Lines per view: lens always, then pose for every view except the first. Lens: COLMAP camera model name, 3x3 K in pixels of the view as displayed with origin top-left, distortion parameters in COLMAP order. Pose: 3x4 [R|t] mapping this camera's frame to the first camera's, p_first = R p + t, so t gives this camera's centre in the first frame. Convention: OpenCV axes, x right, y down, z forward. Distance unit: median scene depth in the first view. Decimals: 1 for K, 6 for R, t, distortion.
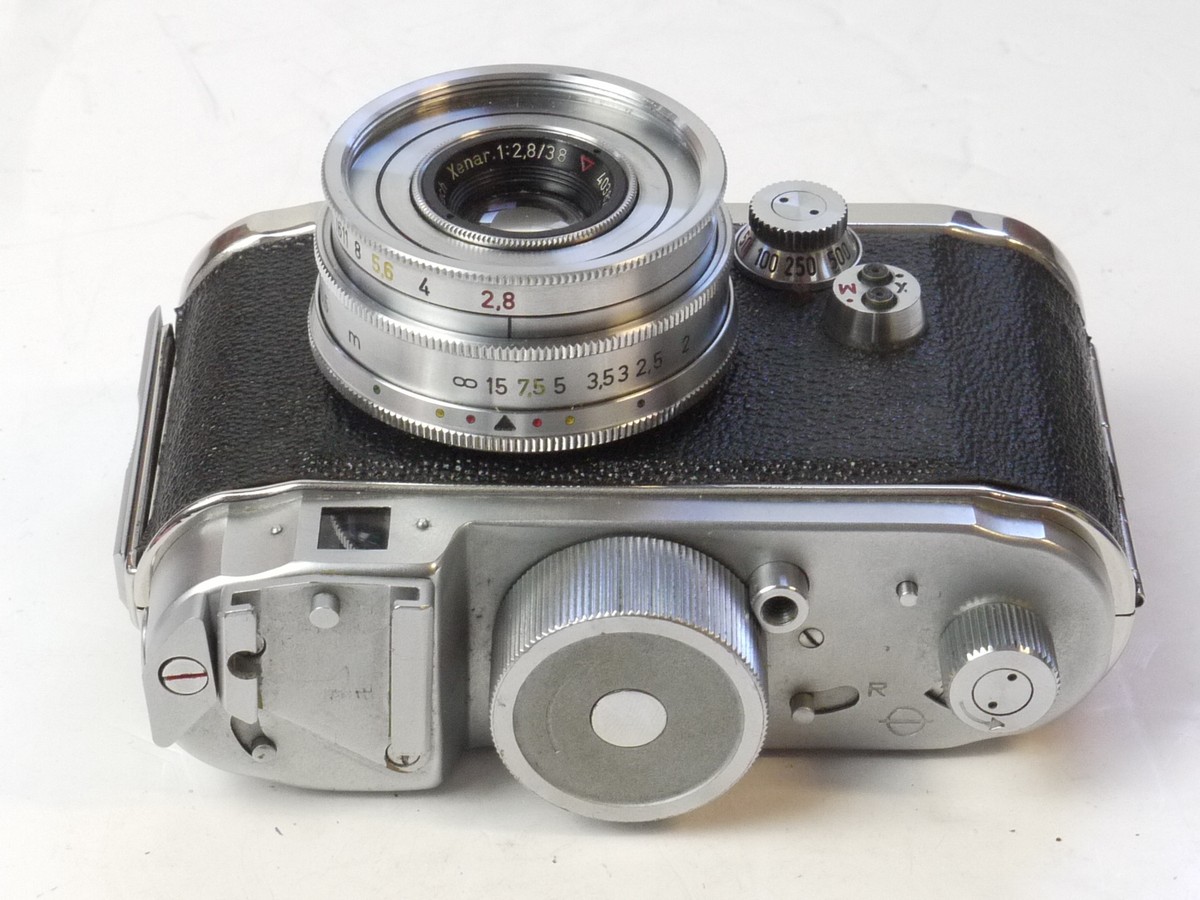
lens RADIAL K [[3739.1, 0, 600.0], [0, 3739.1, 450.0], [0, 0, 1]] dist [0.028248, -0.235852]
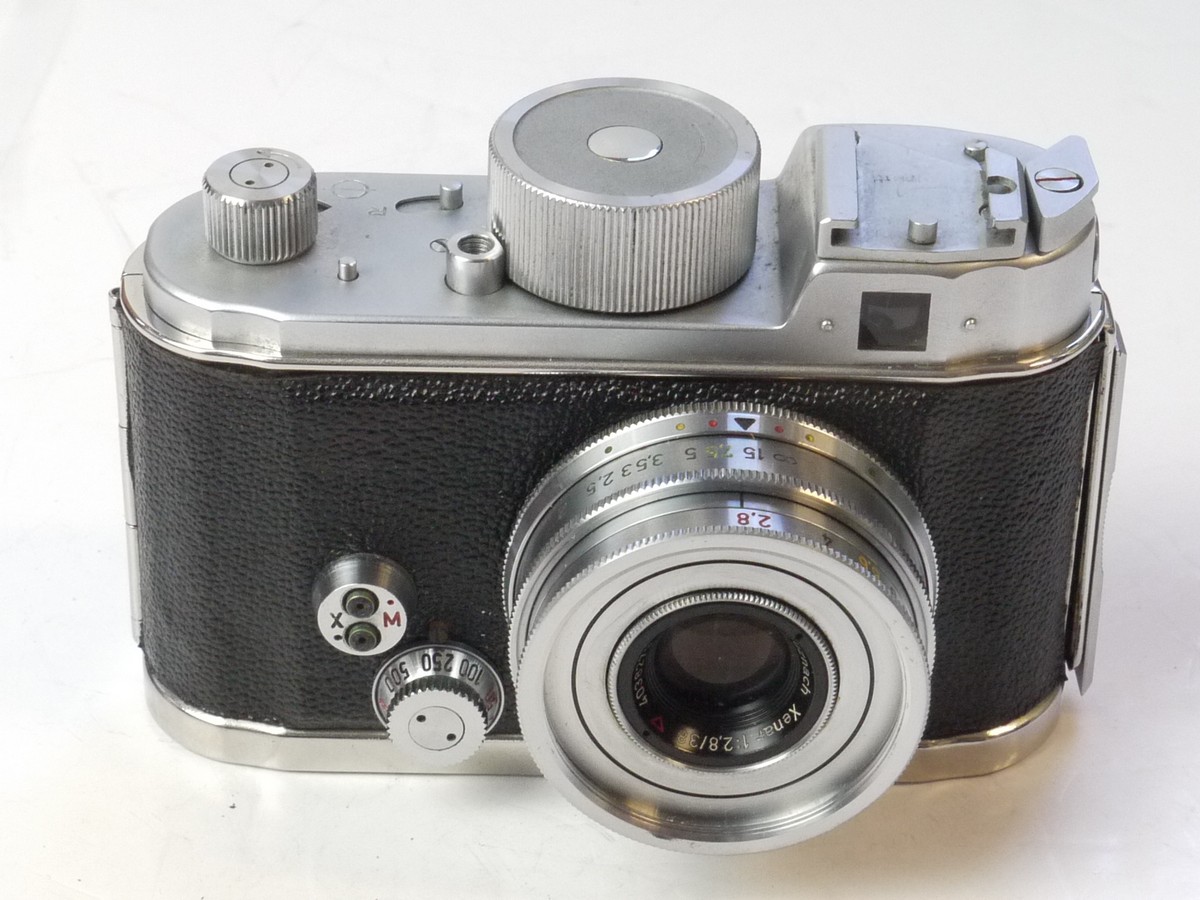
lens RADIAL K [[3739.1, 0, 600.0], [0, 3739.1, 450.0], [0, 0, 1]] dist [0.028248, -0.235852]
pose [[-0.999774, -0.016545, -0.013342, 0.025521], [0.011202, -0.943652, 0.330750, -0.330270], [-0.018063, 0.330526, 0.943624, 0.054077]]
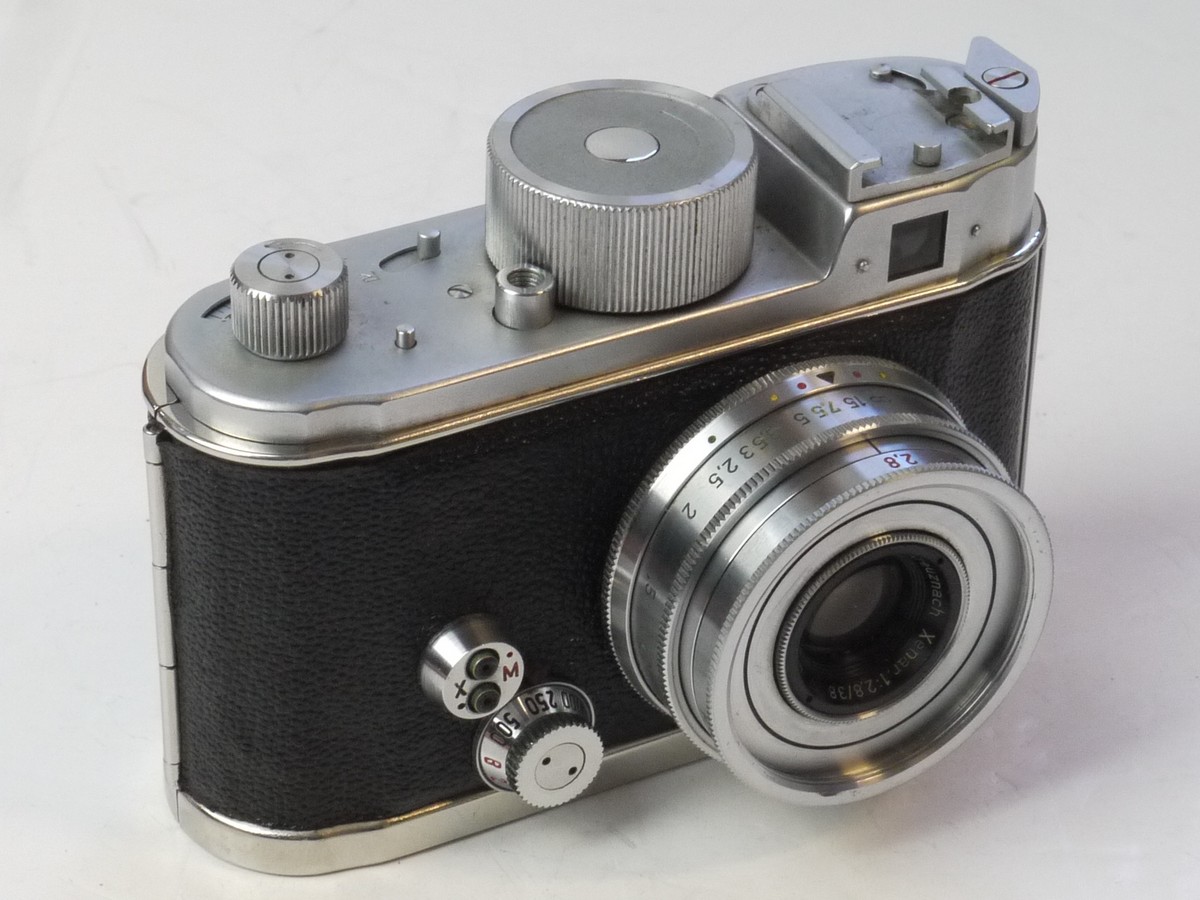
lens RADIAL K [[3739.1, 0, 600.0], [0, 3739.1, 450.0], [0, 0, 1]] dist [0.028248, -0.235852]
pose [[-0.874047, 0.253389, -0.414531, 0.438599], [-0.376233, -0.892849, 0.247526, -0.243422], [-0.307393, 0.372310, 0.875725, 0.123039]]
